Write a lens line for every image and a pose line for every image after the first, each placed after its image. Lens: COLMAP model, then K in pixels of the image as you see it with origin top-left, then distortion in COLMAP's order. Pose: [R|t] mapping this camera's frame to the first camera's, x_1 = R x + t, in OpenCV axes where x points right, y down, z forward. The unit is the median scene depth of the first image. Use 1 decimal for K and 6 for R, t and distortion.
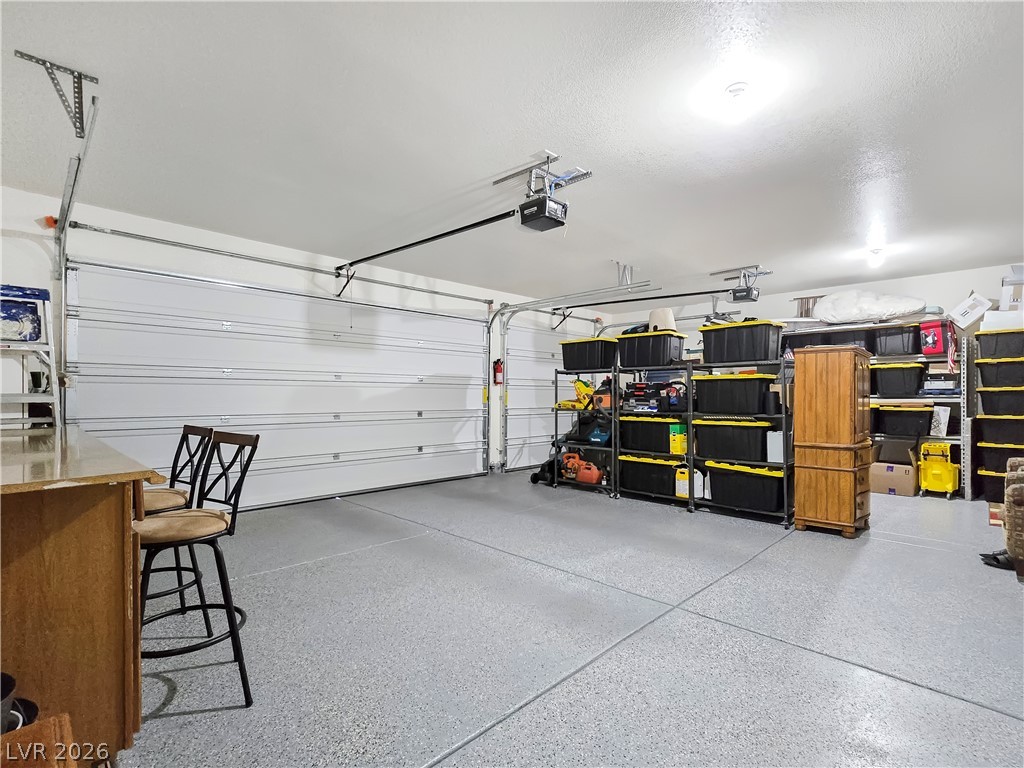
lens RADIAL K [[488.8, 0, 518.8], [0, 488.8, 399.2], [0, 0, 1]] dist [0.000019, 0.000022]
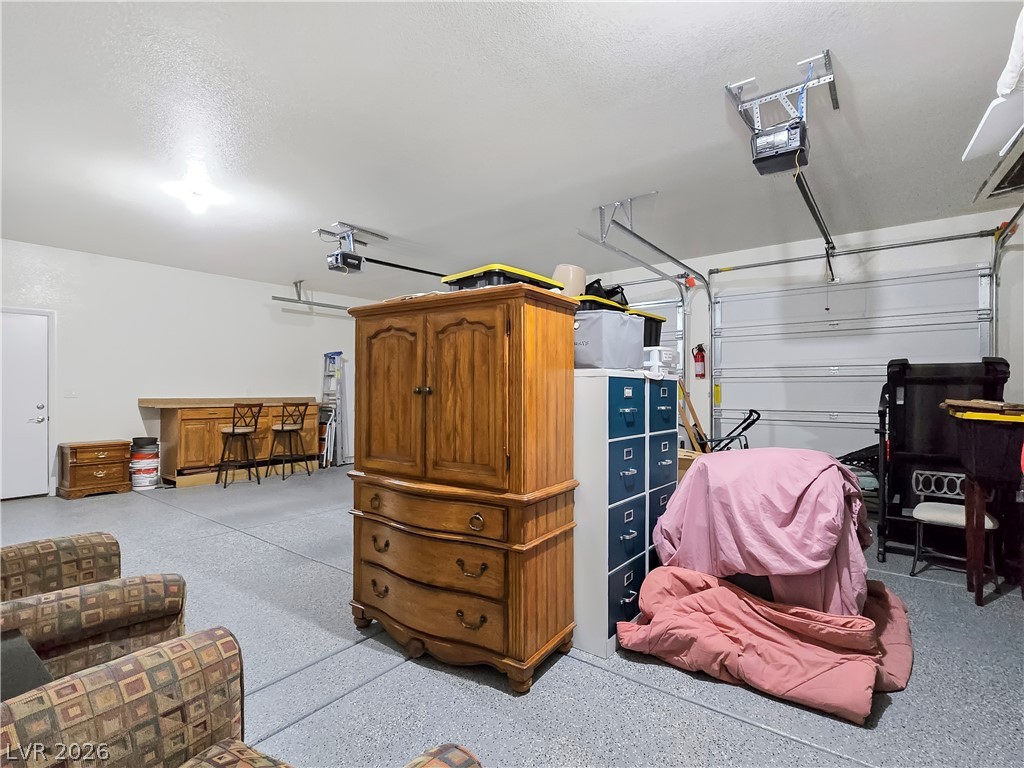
lens RADIAL K [[488.8, 0, 518.8], [0, 488.8, 399.2], [0, 0, 1]] dist [0.000019, 0.000022]
pose [[0.119171, -0.006496, -0.992852, 0.640170], [-0.005918, 0.999956, -0.007253, 0.010616], [0.992856, 0.006740, 0.119128, 0.562191]]
